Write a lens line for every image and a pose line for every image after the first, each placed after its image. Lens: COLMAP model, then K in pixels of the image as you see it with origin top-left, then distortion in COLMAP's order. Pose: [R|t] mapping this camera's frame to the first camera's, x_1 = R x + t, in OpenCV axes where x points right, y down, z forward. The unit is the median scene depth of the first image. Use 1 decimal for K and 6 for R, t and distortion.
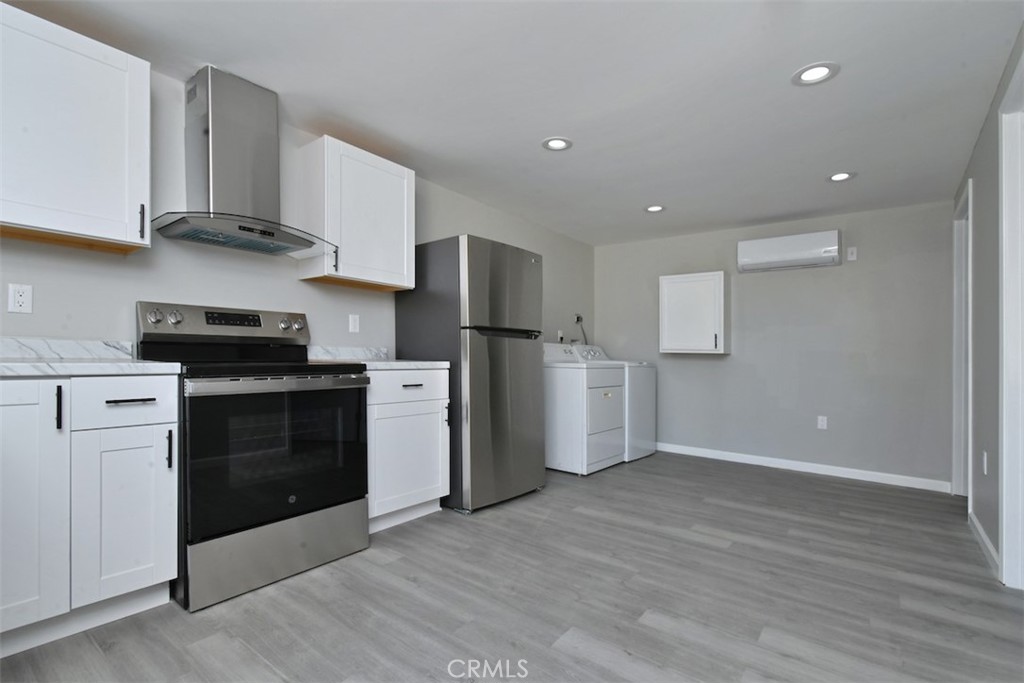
lens RADIAL K [[464.3, 0, 512.0], [0, 464.3, 341.5], [0, 0, 1]] dist [0.007942, -0.007552]
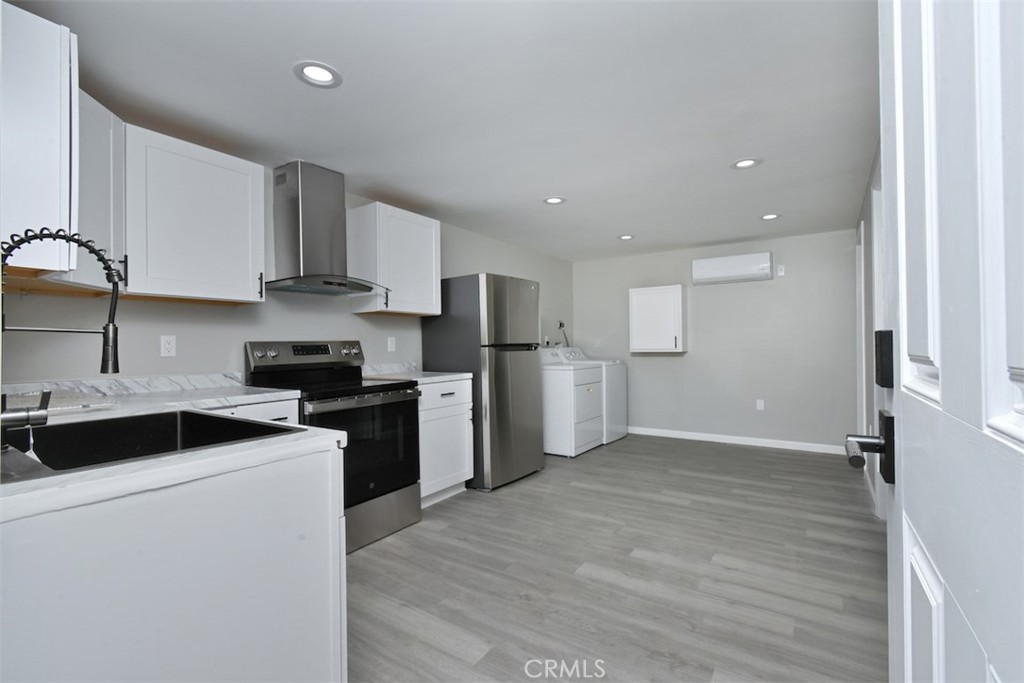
lens RADIAL K [[442.7, 0, 515.2], [0, 442.7, 352.7], [0, 0, 1]] dist [0.002949, -0.006169]
pose [[0.996861, -0.033861, 0.071564, -0.115943], [0.030777, 0.998567, 0.043770, -0.068466], [-0.072944, -0.041430, 0.996475, -0.226905]]
